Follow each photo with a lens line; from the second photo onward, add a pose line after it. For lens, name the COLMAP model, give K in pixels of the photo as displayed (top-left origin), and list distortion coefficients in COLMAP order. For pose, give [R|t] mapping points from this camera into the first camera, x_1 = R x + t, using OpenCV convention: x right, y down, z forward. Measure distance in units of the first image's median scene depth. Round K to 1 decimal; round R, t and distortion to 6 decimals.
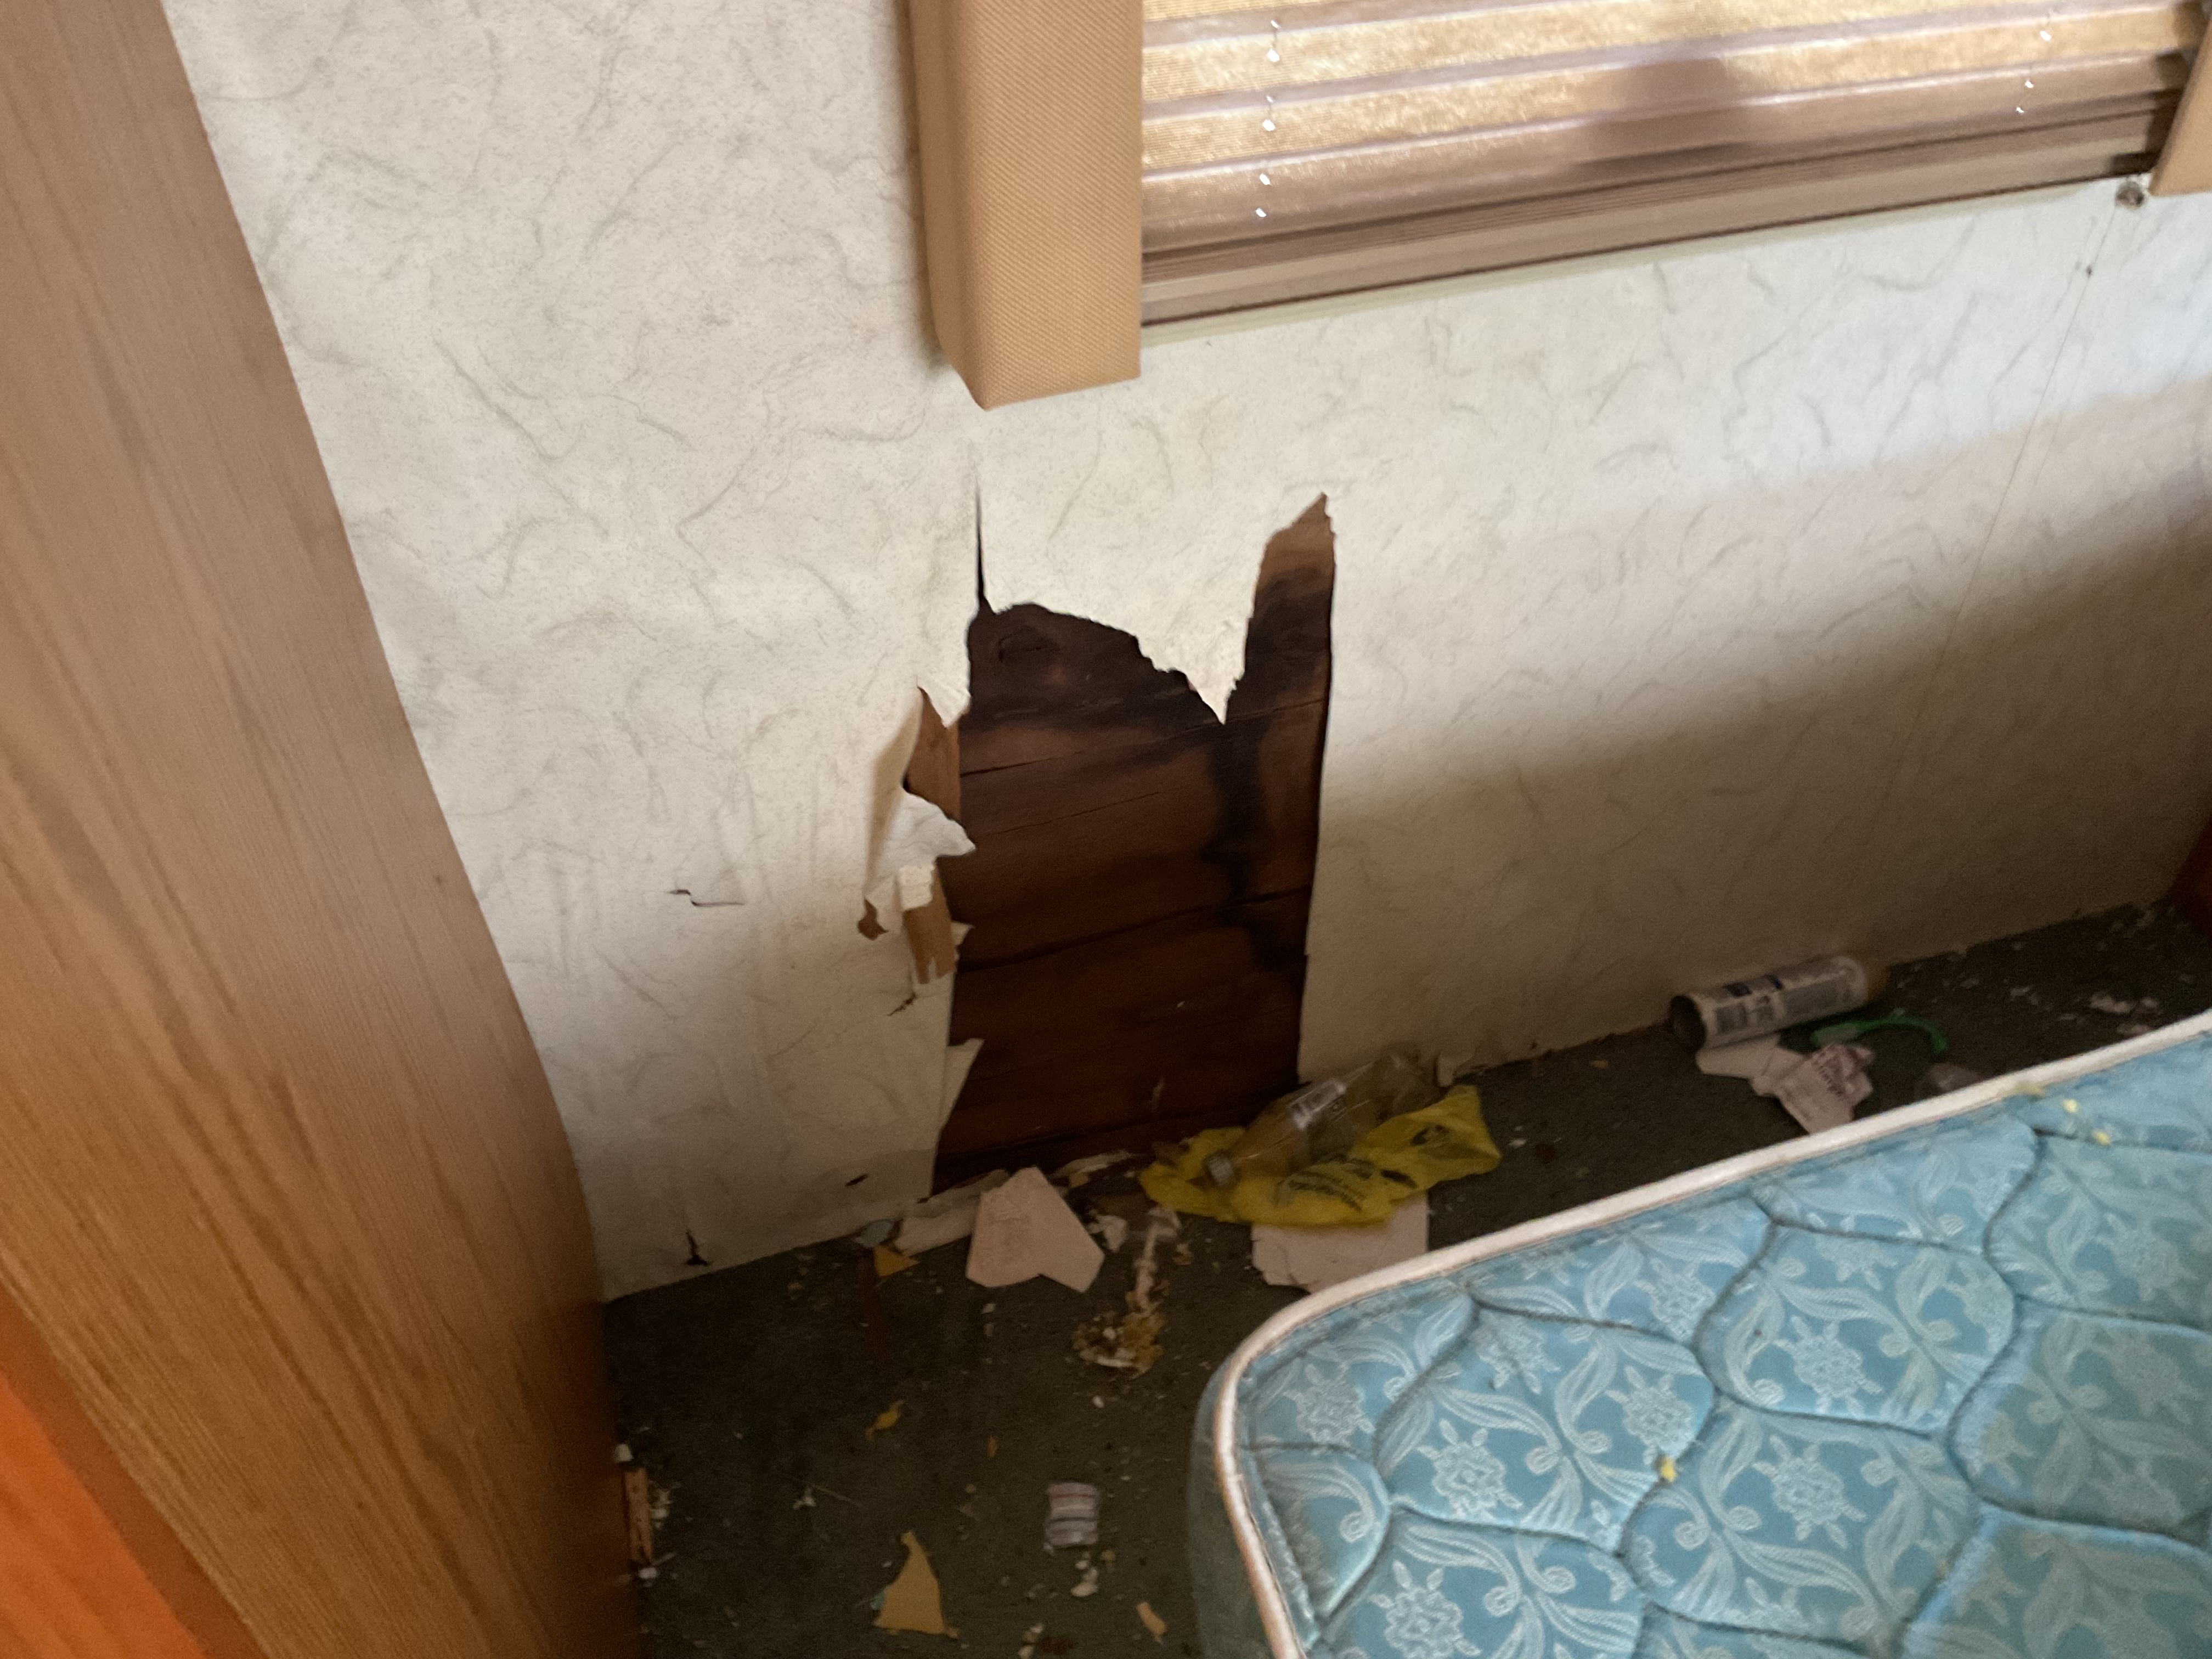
lens RADIAL K [[1839.2, 0, 1108.6], [0, 1839.2, 832.4], [0, 0, 1]] dist [0.095767, -0.182856]
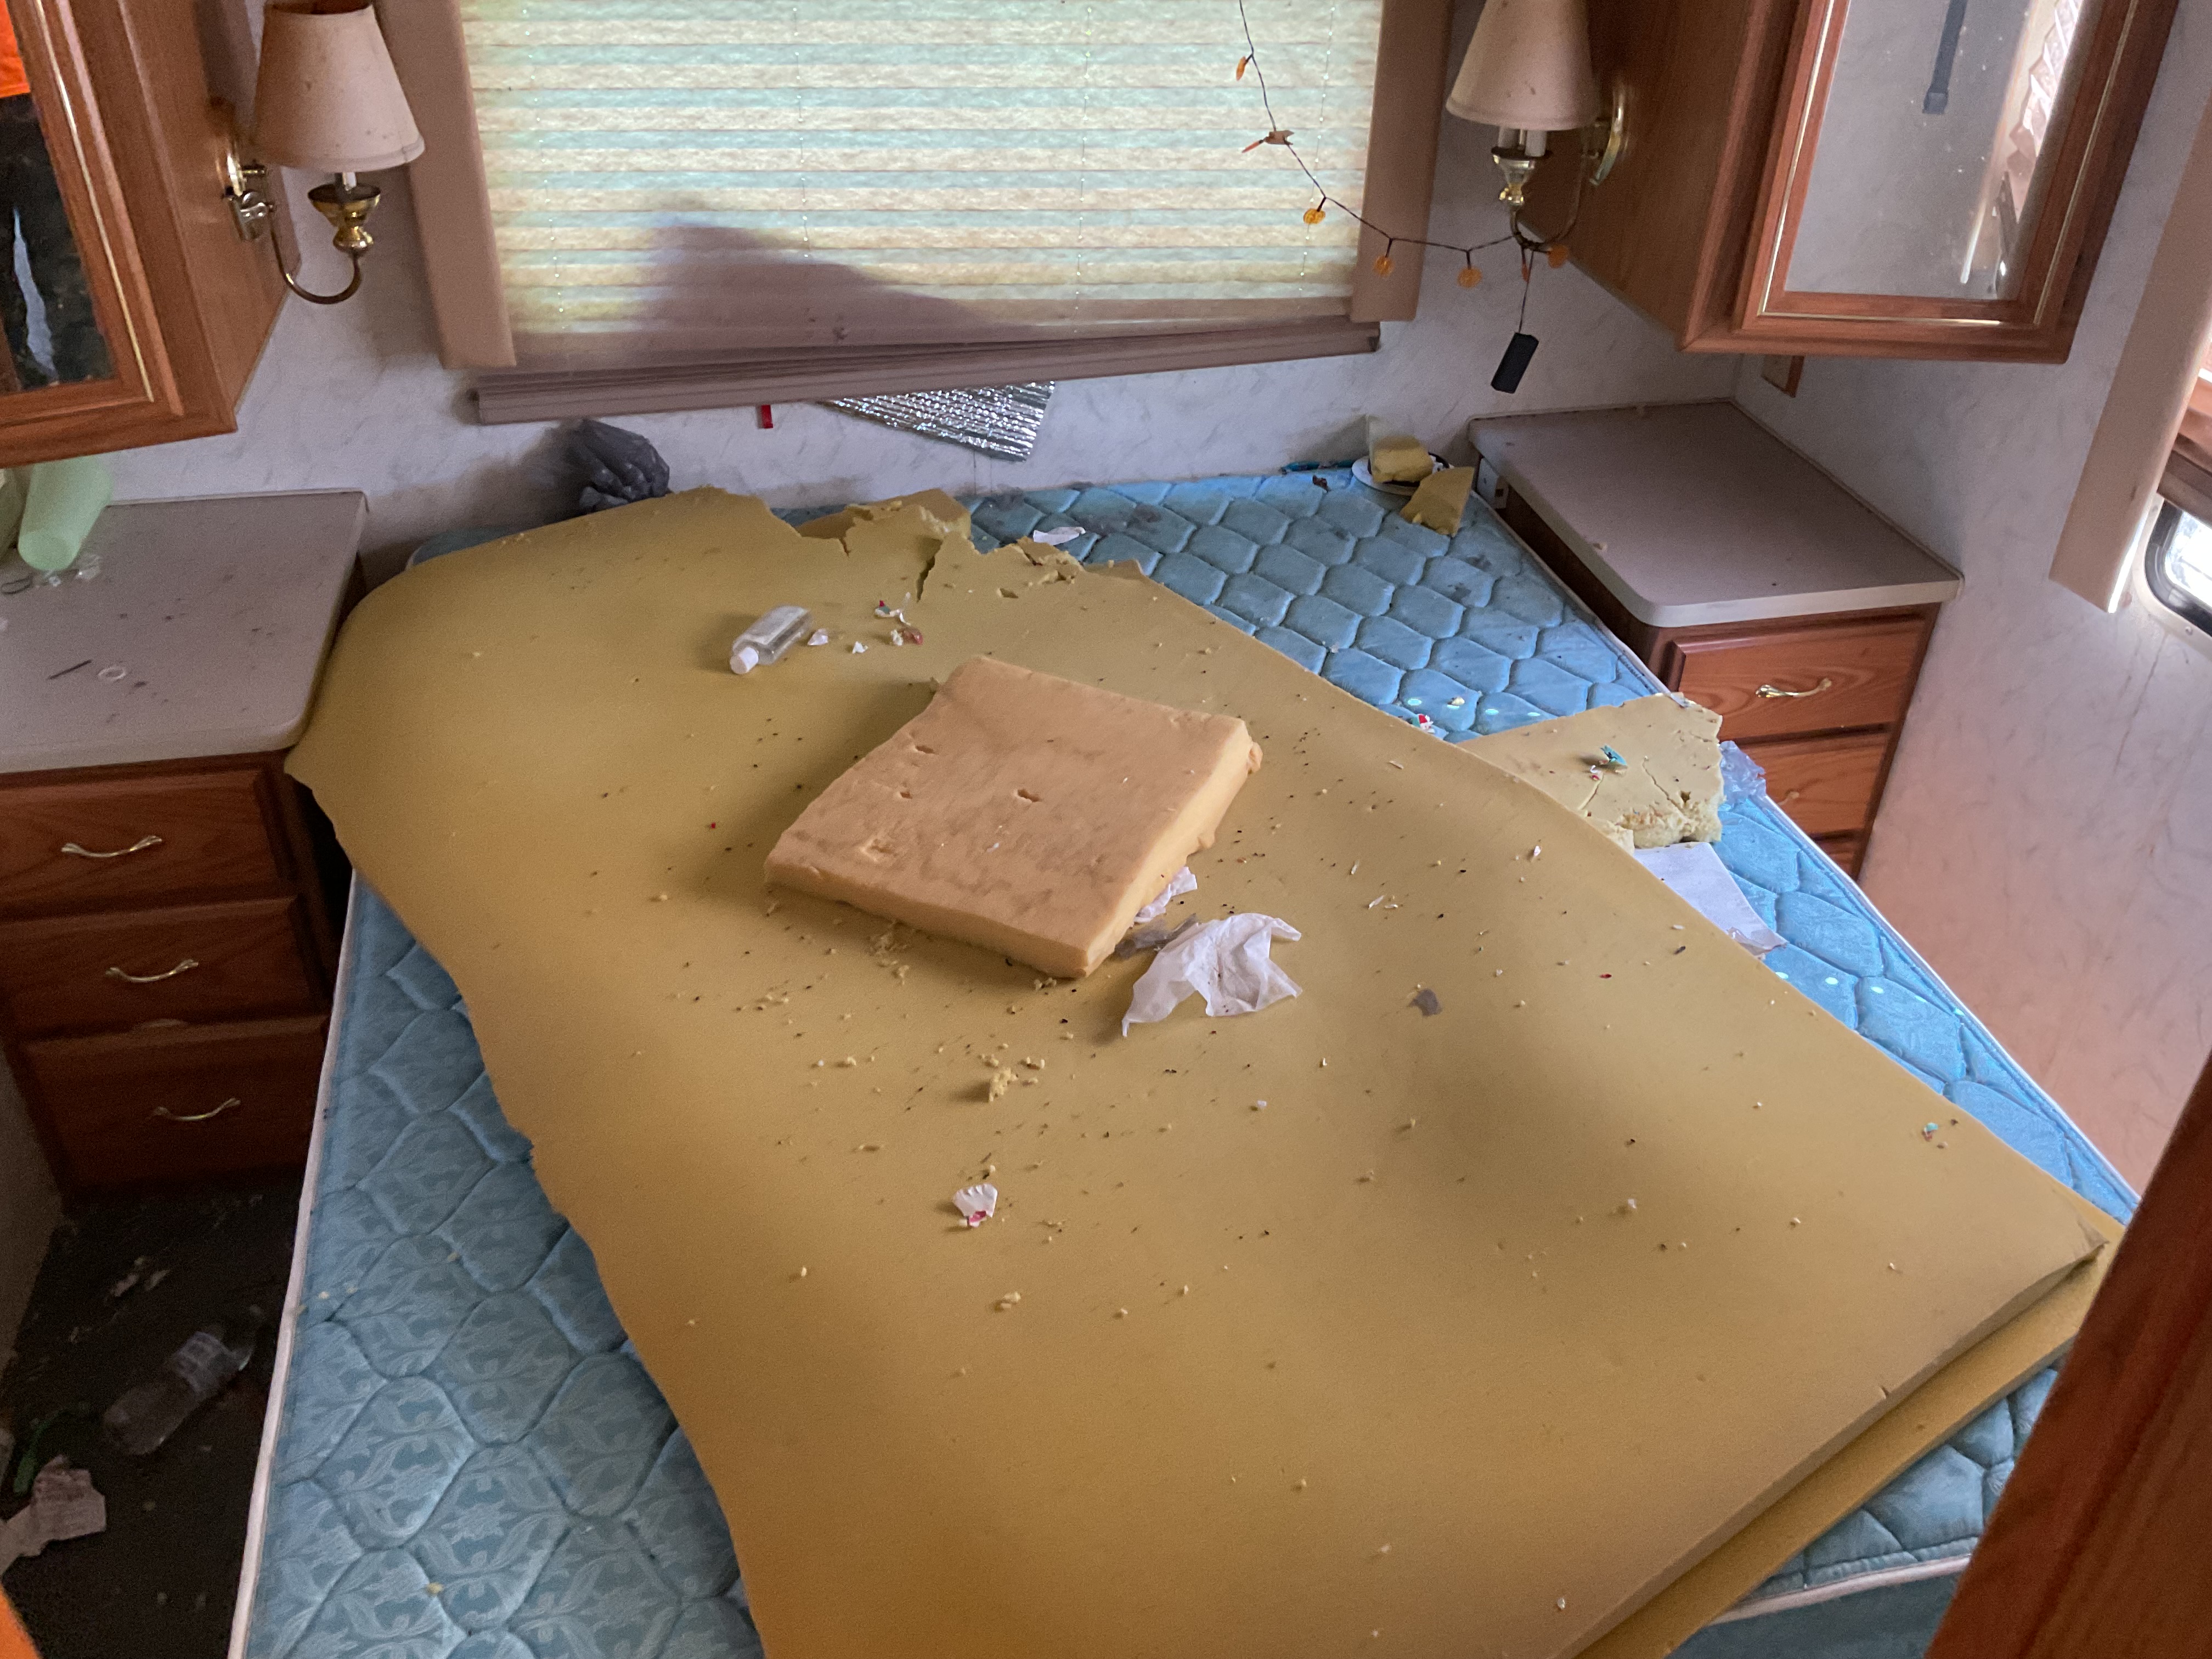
lens RADIAL K [[1839.2, 0, 1101.6], [0, 1839.2, 849.1], [0, 0, 1]] dist [0.095767, -0.182856]
pose [[0.114060, -0.565824, 0.816598, -0.591517], [0.659163, 0.658080, 0.363917, -0.292422], [-0.743300, 0.496763, 0.448031, -0.492675]]
